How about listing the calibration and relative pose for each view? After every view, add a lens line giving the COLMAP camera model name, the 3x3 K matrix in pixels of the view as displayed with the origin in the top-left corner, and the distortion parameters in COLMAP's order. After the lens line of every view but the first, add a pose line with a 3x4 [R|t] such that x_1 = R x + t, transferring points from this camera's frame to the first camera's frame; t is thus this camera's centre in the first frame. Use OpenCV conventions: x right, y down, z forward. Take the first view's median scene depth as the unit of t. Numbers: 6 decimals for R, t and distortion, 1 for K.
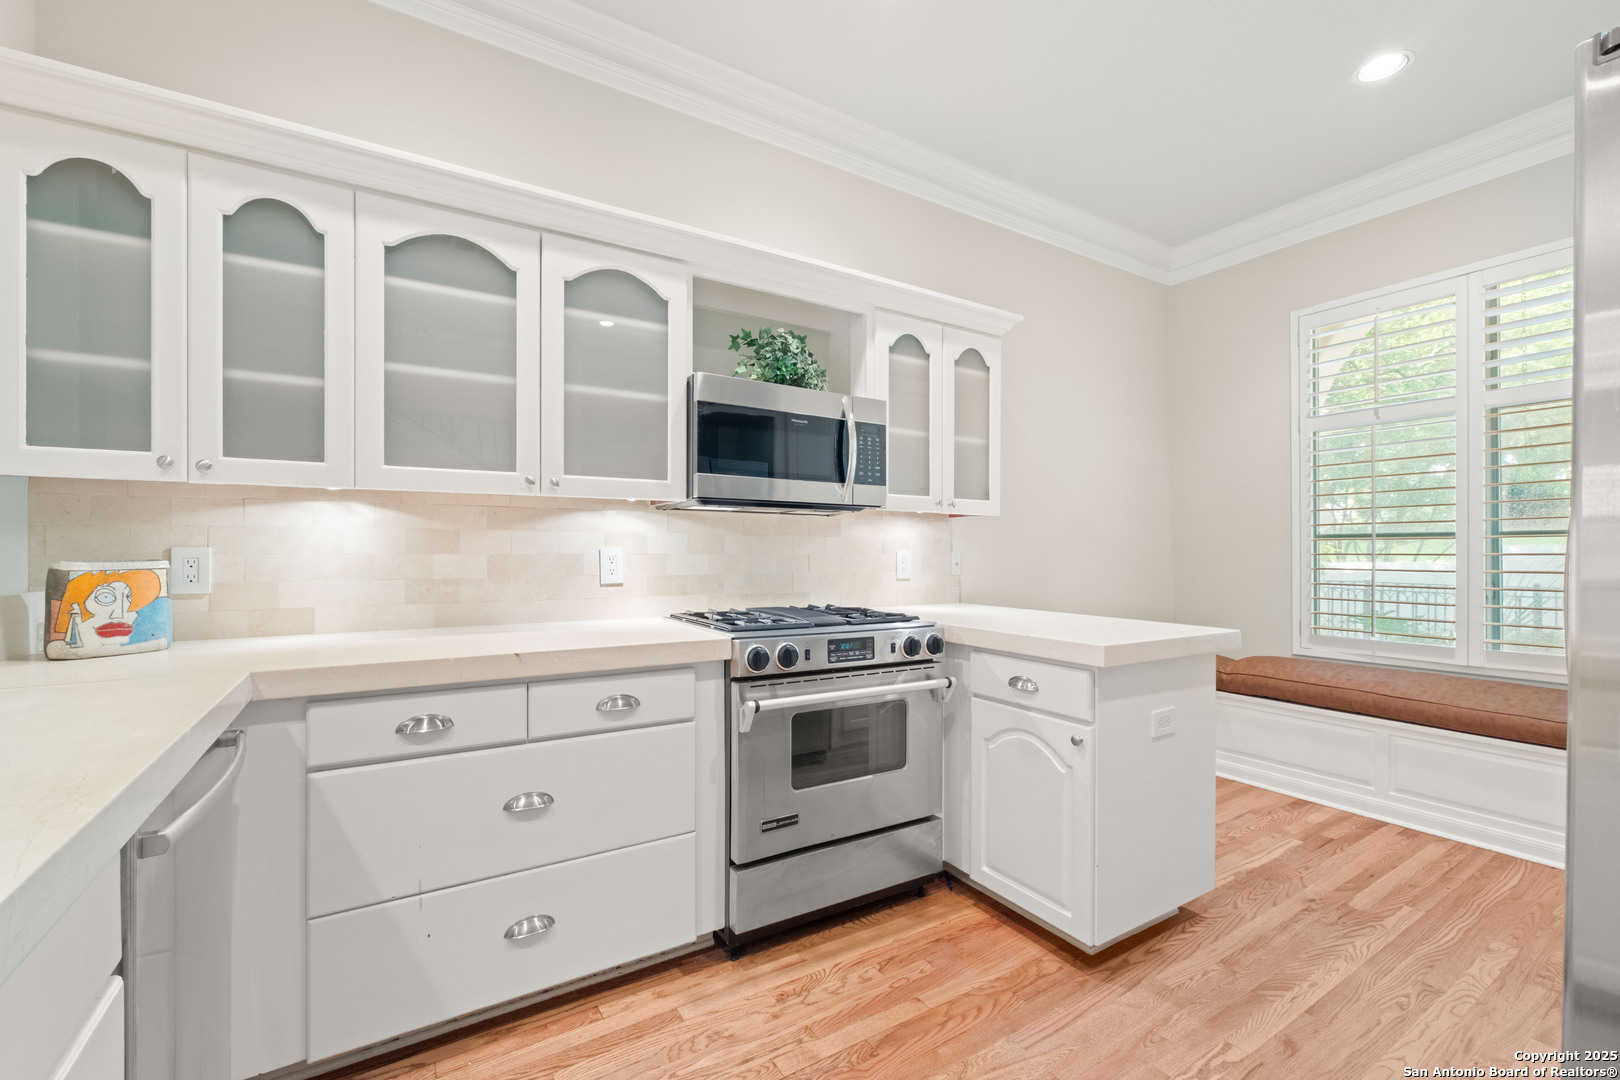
lens RADIAL K [[682.7, 0, 807.1], [0, 682.7, 551.2], [0, 0, 1]] dist [-0.005801, 0.001251]
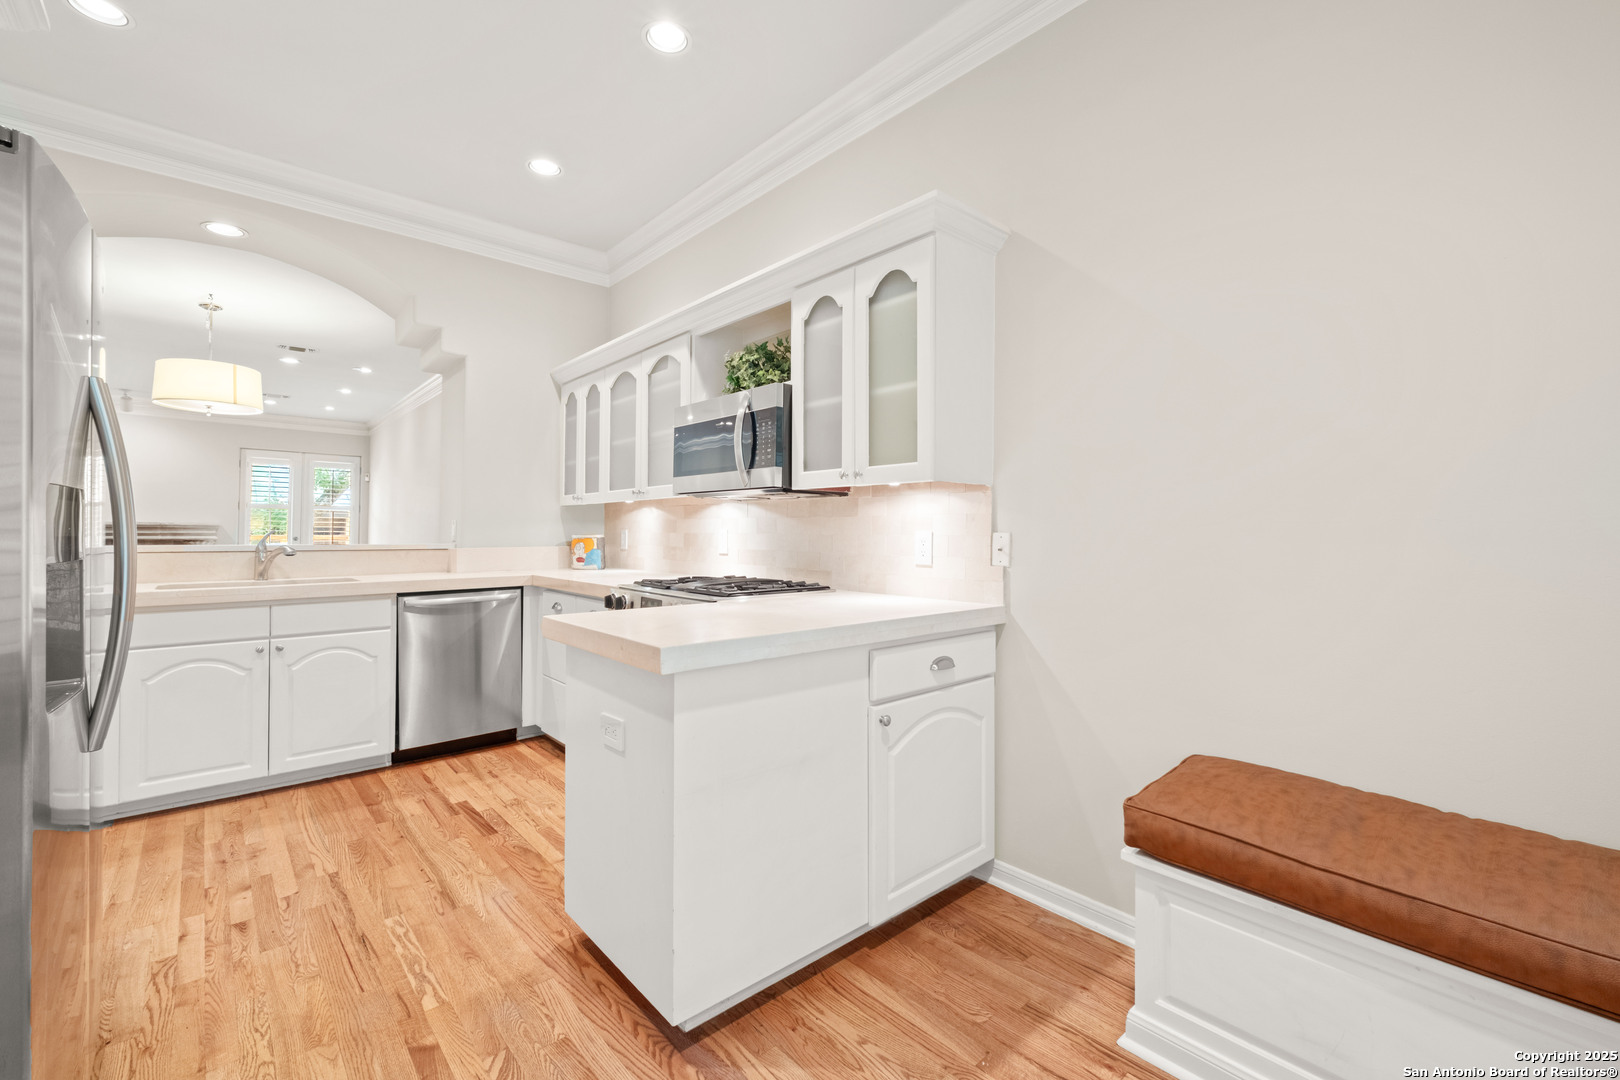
lens RADIAL K [[682.7, 0, 815.1], [0, 682.7, 525.4], [0, 0, 1]] dist [-0.005801, 0.001251]
pose [[0.177002, -0.010033, -0.984159, 1.476311], [-0.004074, 0.999932, -0.010926, 0.003812], [0.984202, 0.005944, 0.176949, 1.156293]]
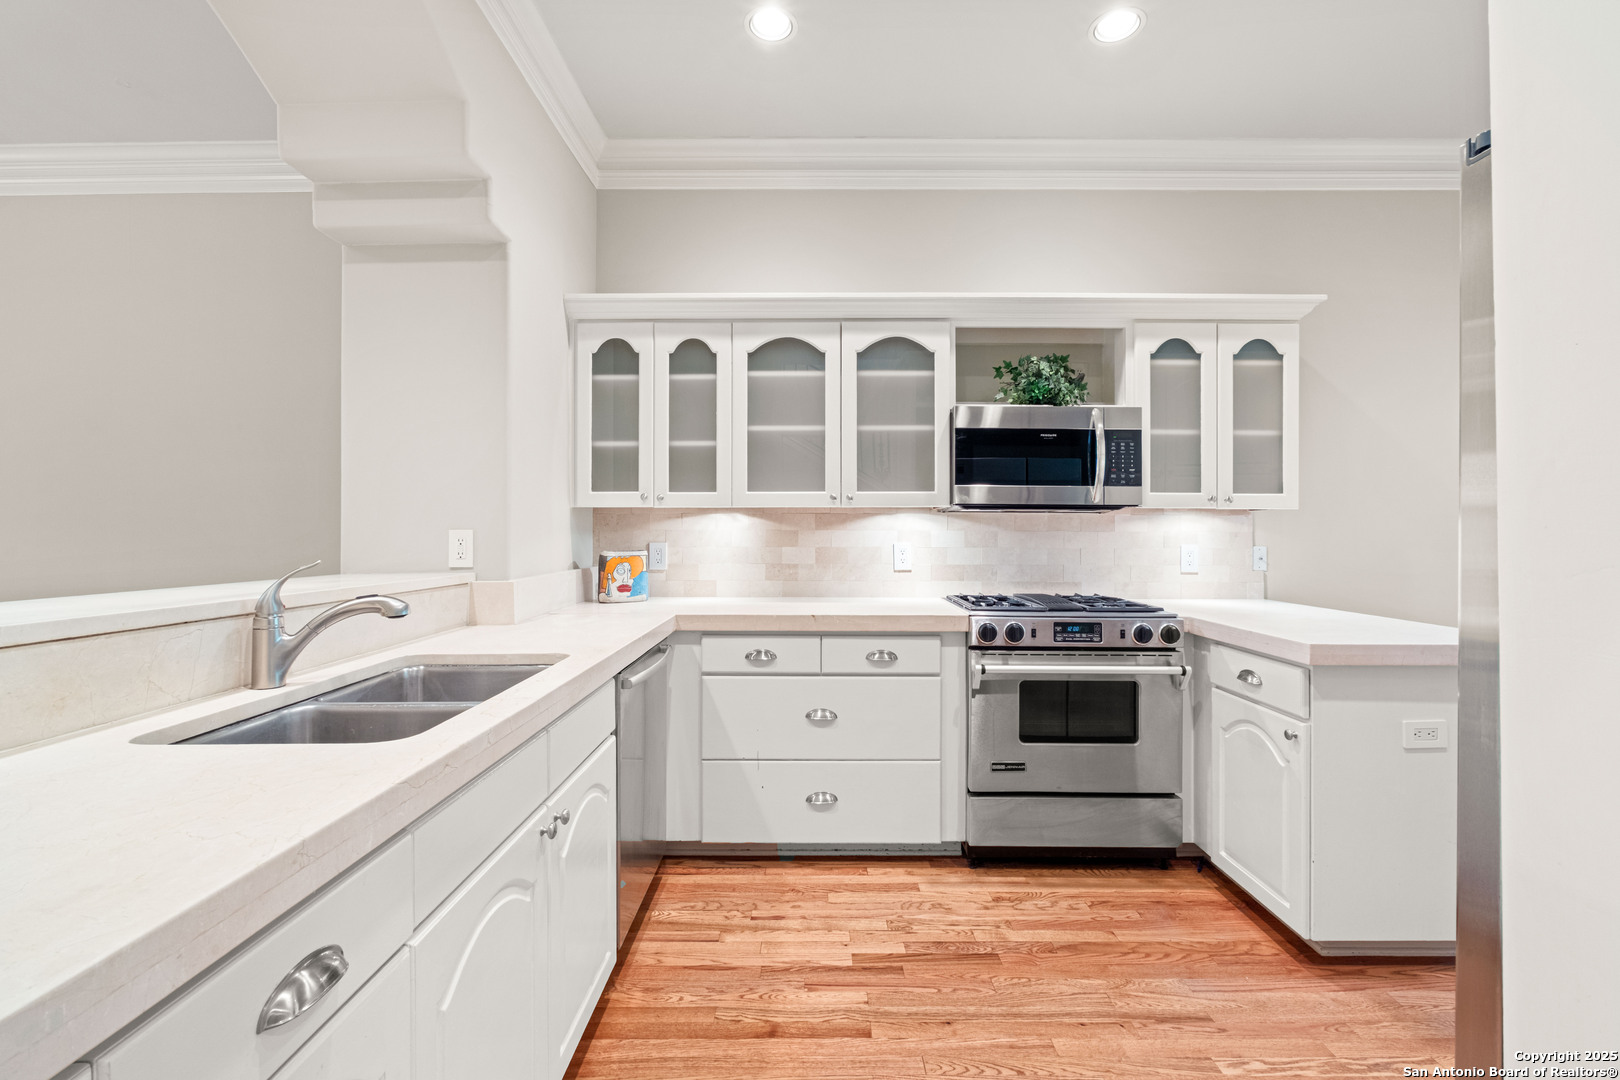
lens RADIAL K [[682.7, 0, 812.5], [0, 682.7, 532.7], [0, 0, 1]] dist [-0.005801, 0.001251]
pose [[0.850284, -0.001767, -0.526321, 0.316099], [-0.000395, 0.999992, -0.003996, -0.022794], [0.526323, 0.003605, 0.850277, -0.248818]]
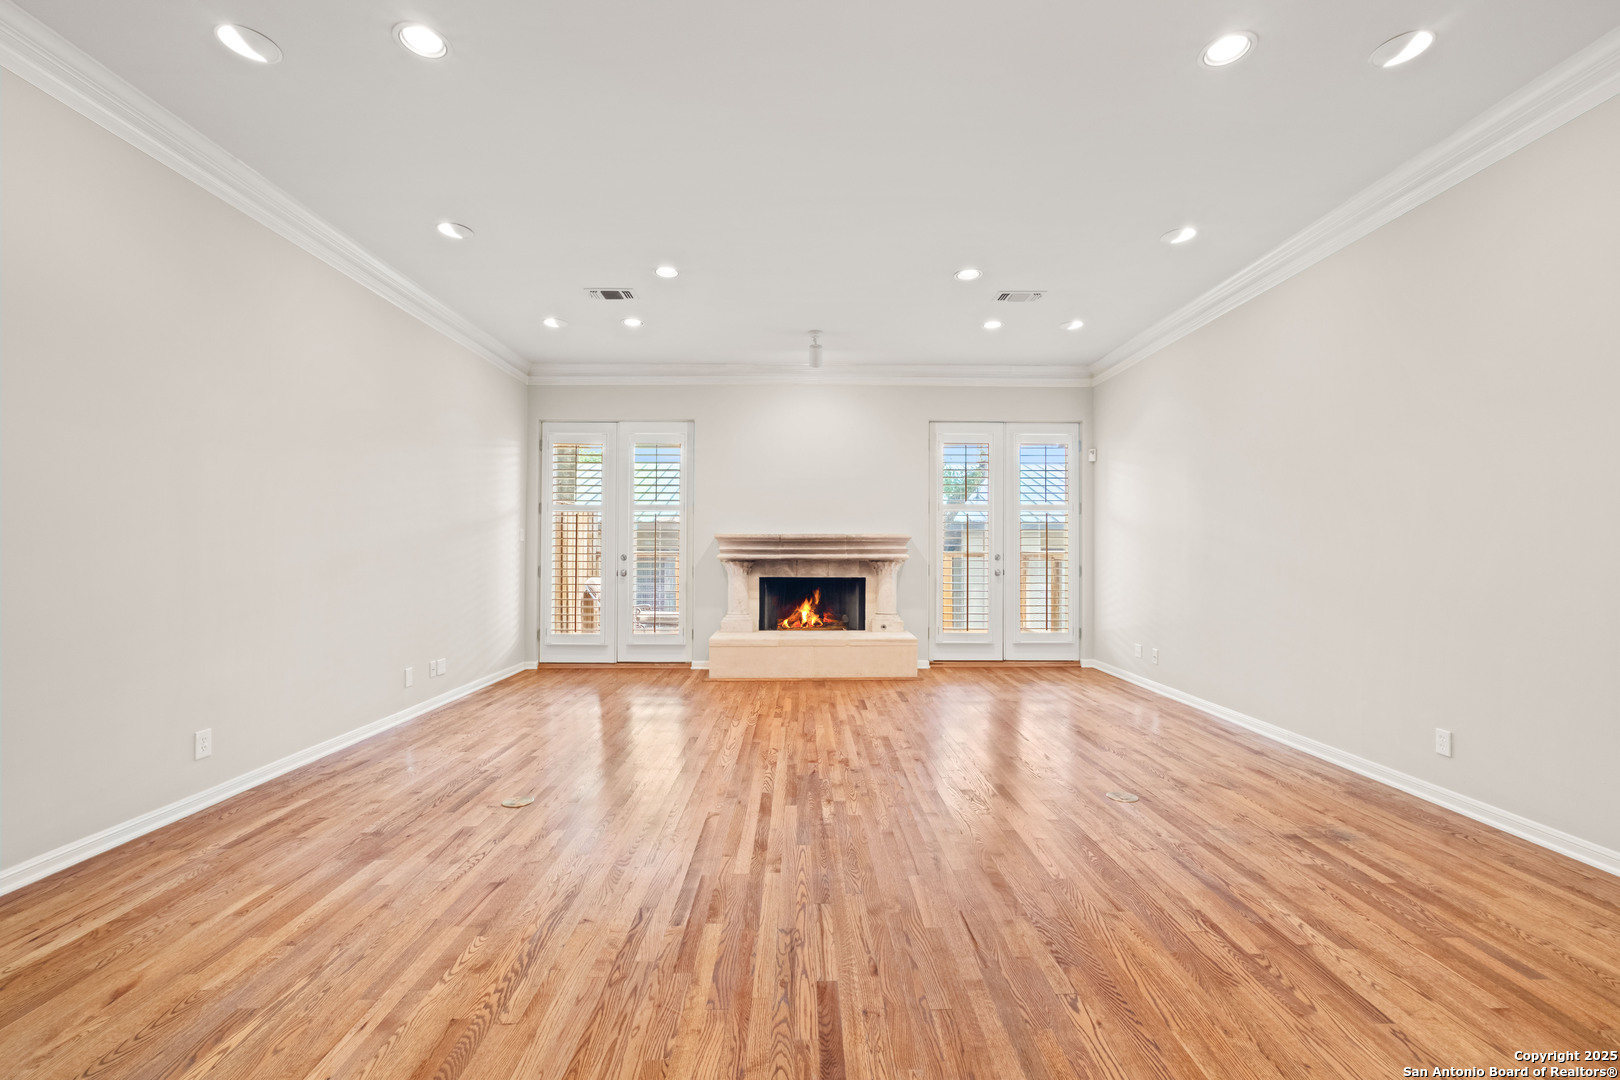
lens RADIAL K [[682.7, 0, 810.6], [0, 682.7, 536.1], [0, 0, 1]] dist [-0.005801, 0.001251]
pose [[-0.512126, -0.011957, -0.858827, -1.195527], [0.001359, 0.999891, -0.014732, 0.007380], [0.858909, -0.008712, -0.512053, -1.052715]]
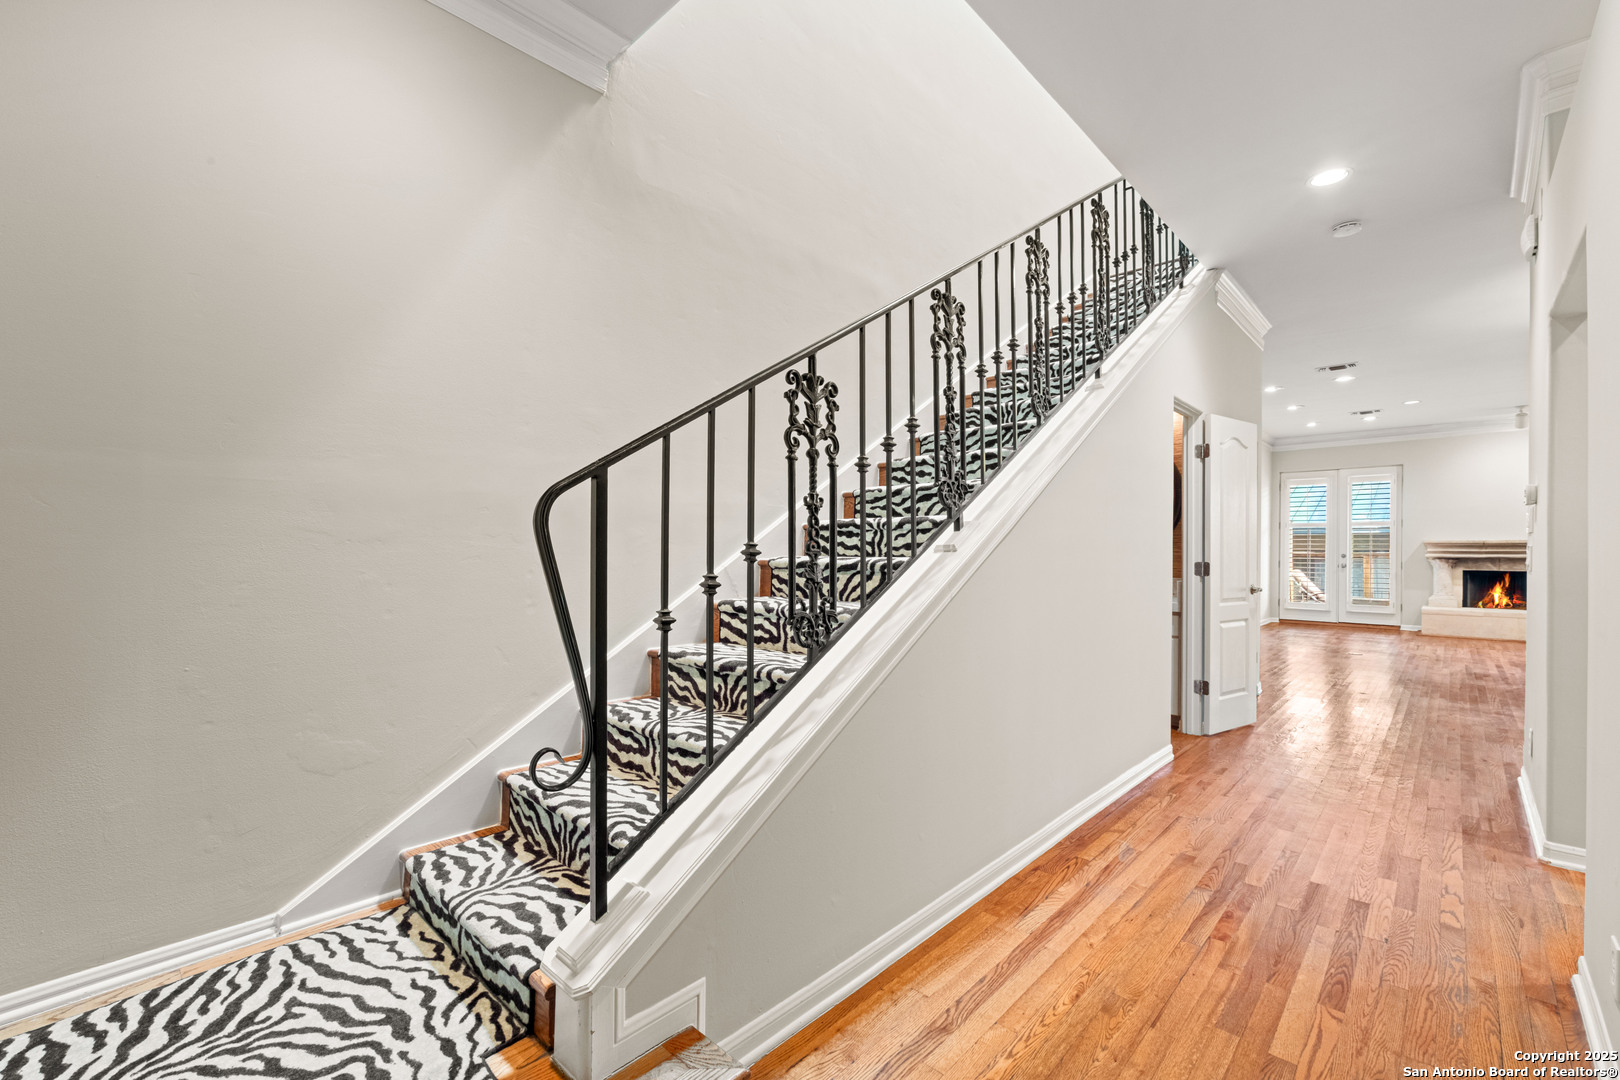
lens RADIAL K [[682.7, 0, 810.4], [0, 682.7, 559.9], [0, 0, 1]] dist [-0.005801, 0.001251]
pose [[-0.964942, 0.006368, -0.262387, 1.937418], [0.002279, 0.999871, 0.015884, -0.000617], [0.262455, 0.014729, -0.964832, 0.549318]]
